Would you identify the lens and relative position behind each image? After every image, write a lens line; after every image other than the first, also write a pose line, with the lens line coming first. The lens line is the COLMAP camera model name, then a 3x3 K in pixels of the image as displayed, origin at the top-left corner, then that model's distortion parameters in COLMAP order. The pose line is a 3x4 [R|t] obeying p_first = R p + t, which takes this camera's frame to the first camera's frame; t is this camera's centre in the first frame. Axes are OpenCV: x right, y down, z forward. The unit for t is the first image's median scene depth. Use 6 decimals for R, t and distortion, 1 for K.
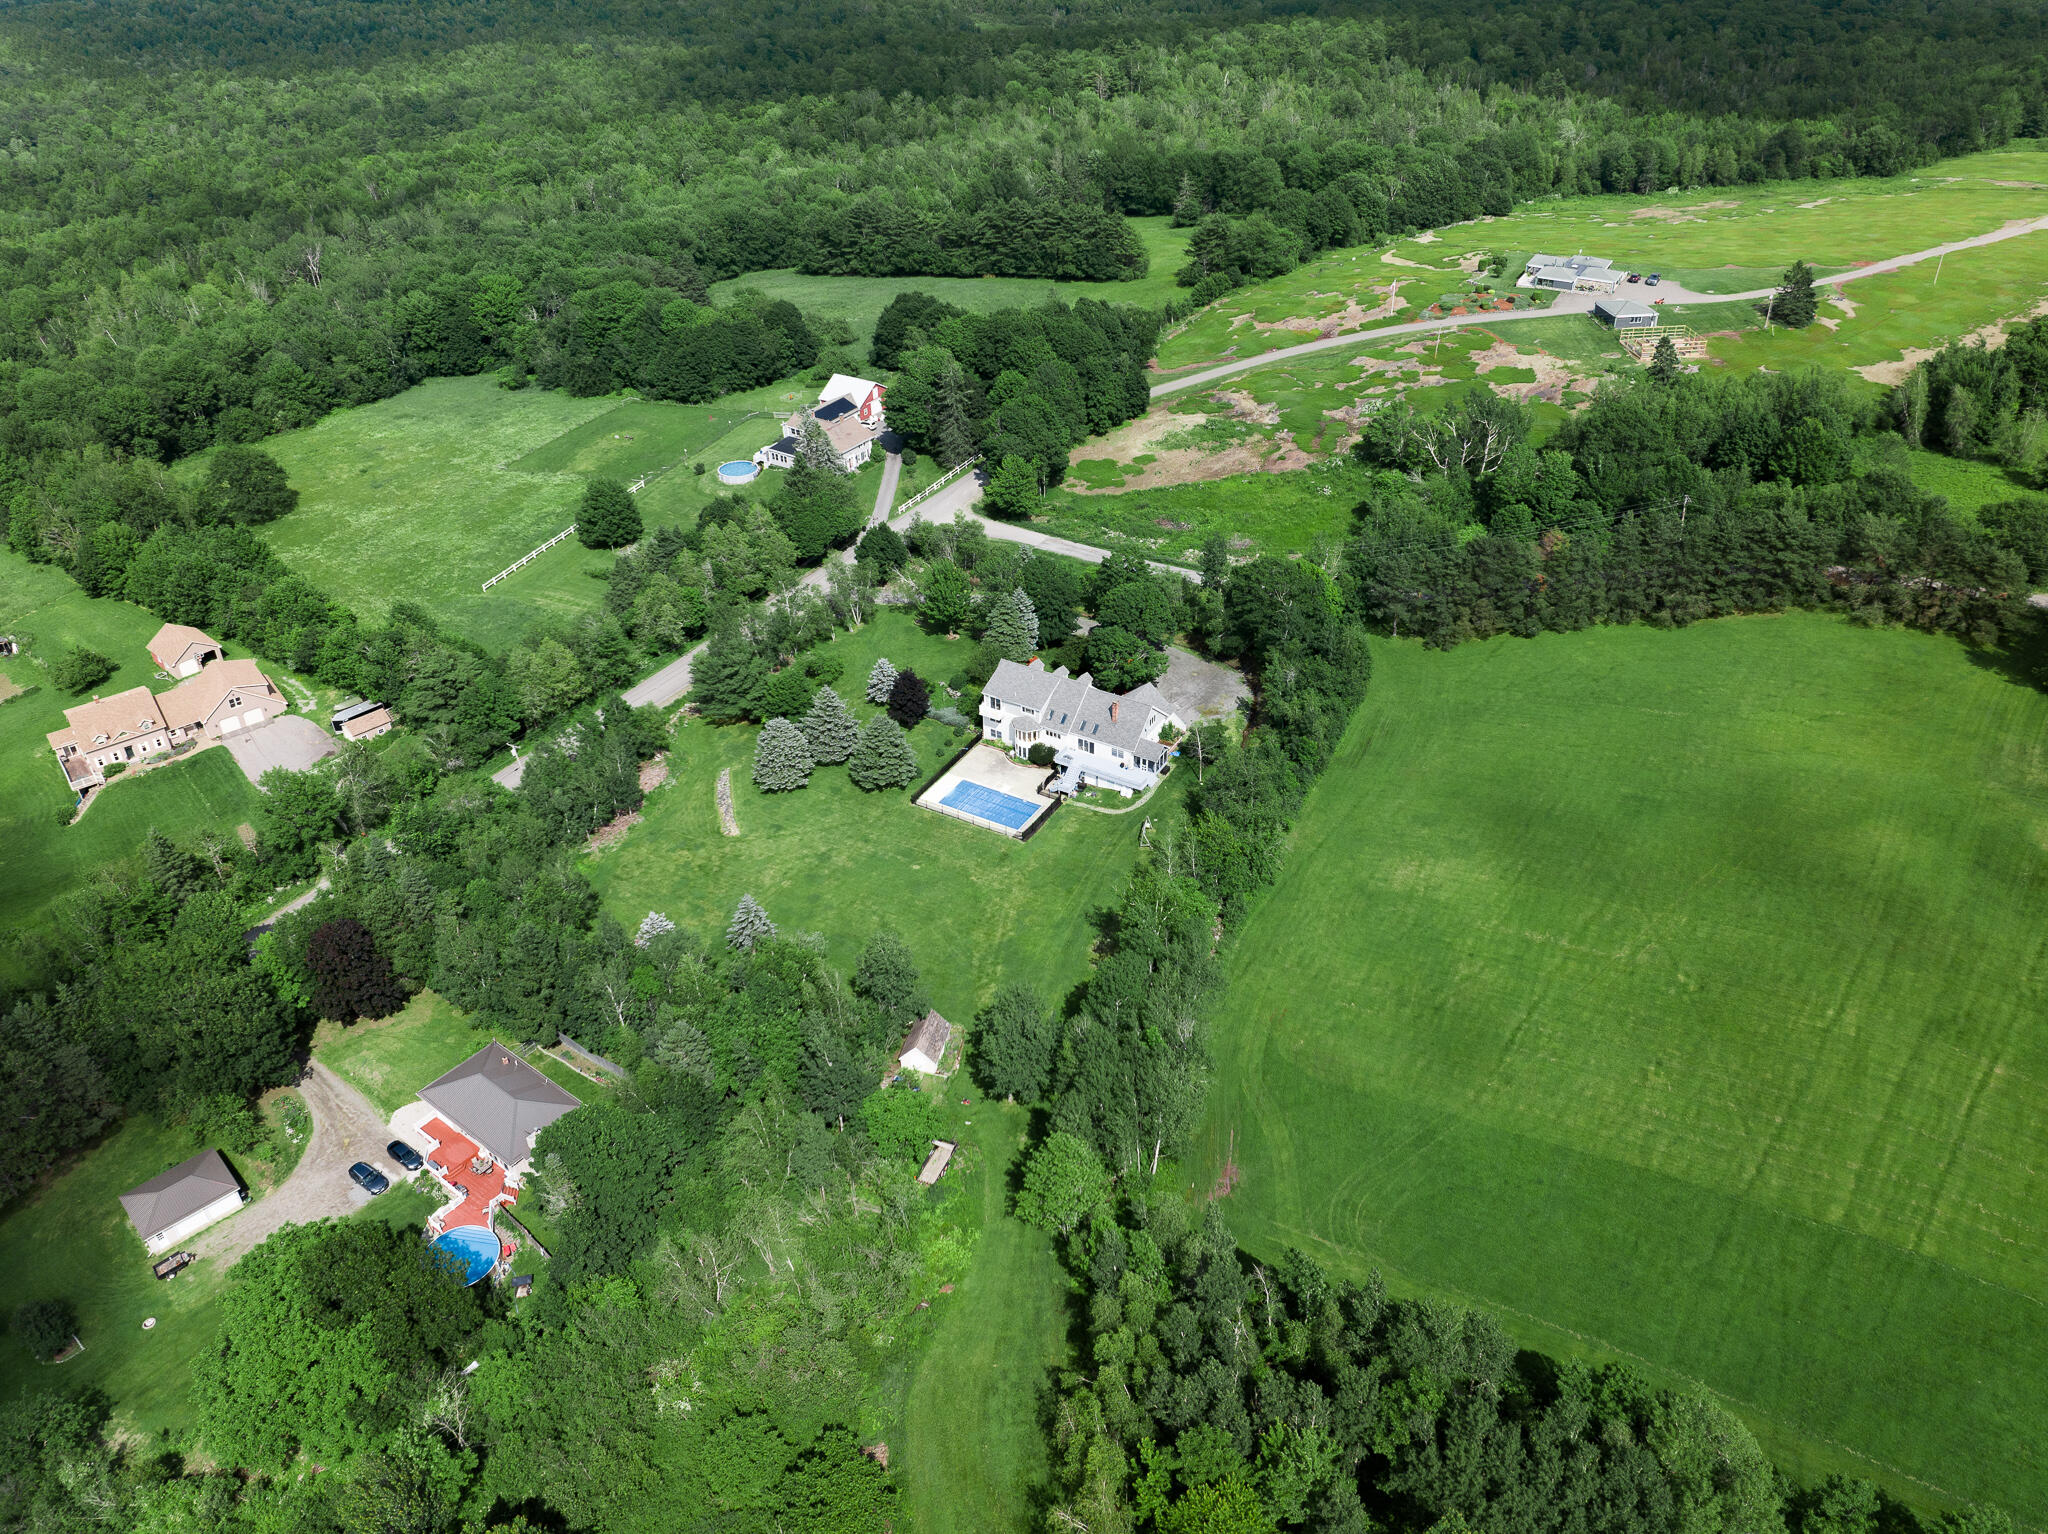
lens RADIAL K [[1480.7, 0, 1026.6], [0, 1480.7, 759.1], [0, 0, 1]] dist [-0.035464, 0.002157]
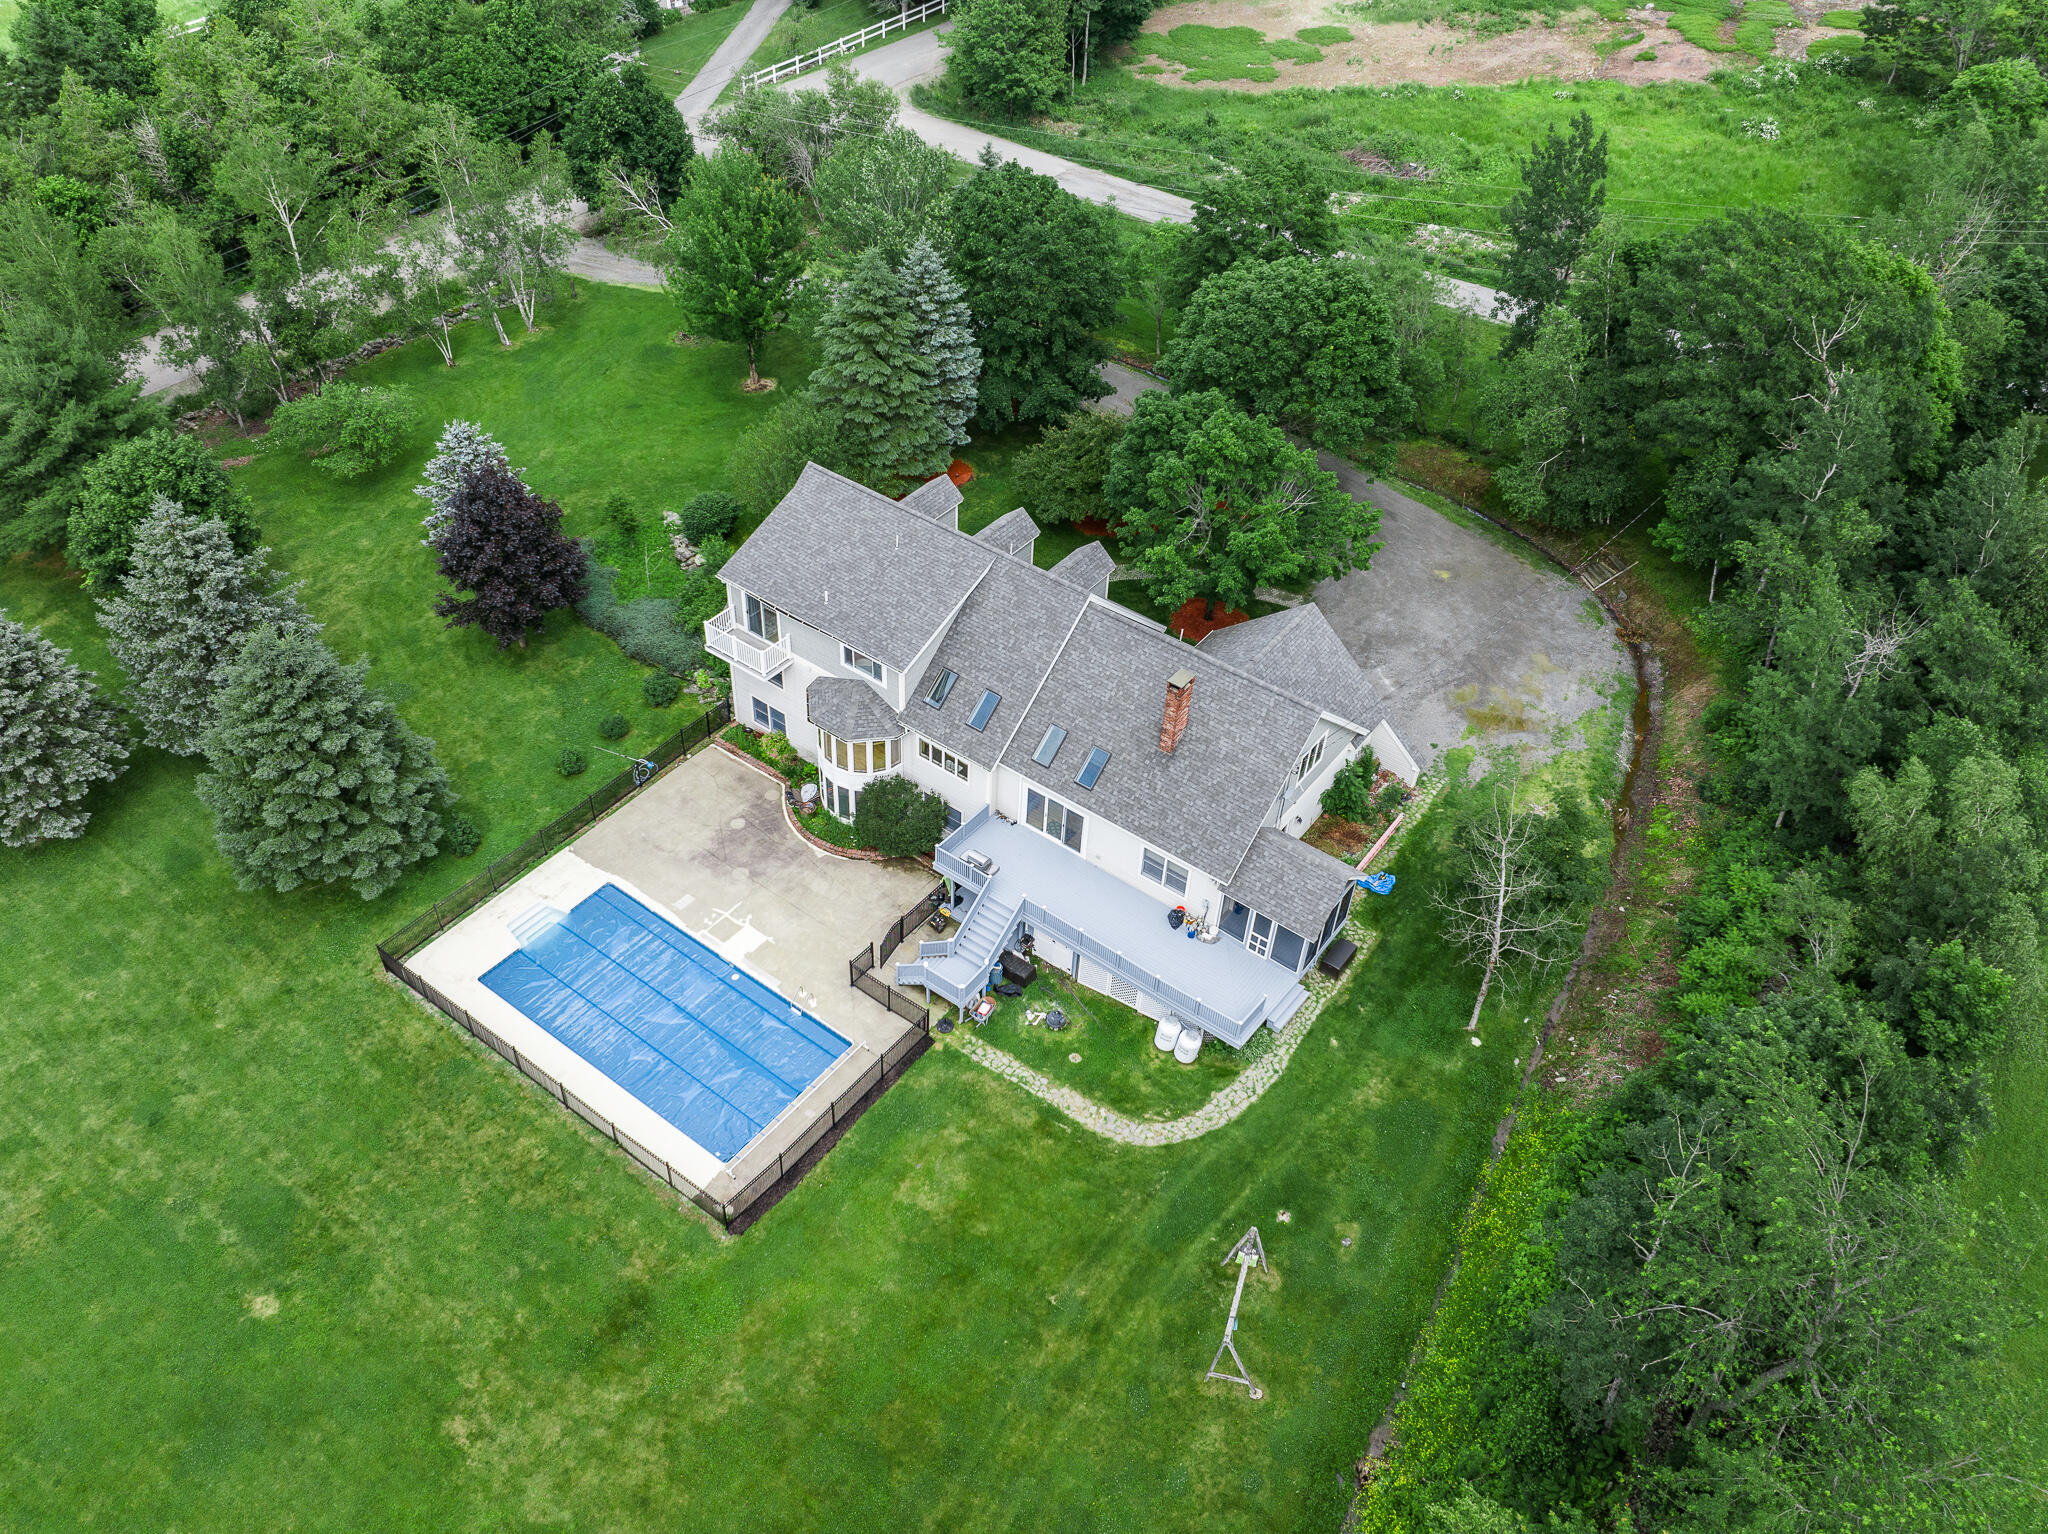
lens RADIAL K [[1480.7, 0, 1026.6], [0, 1480.7, 759.1], [0, 0, 1]] dist [-0.035464, 0.002157]
pose [[0.992875, 0.113356, -0.036738, 0.042375], [-0.107266, 0.984501, 0.138752, -0.055211], [0.051897, -0.133823, 0.989646, 0.705069]]
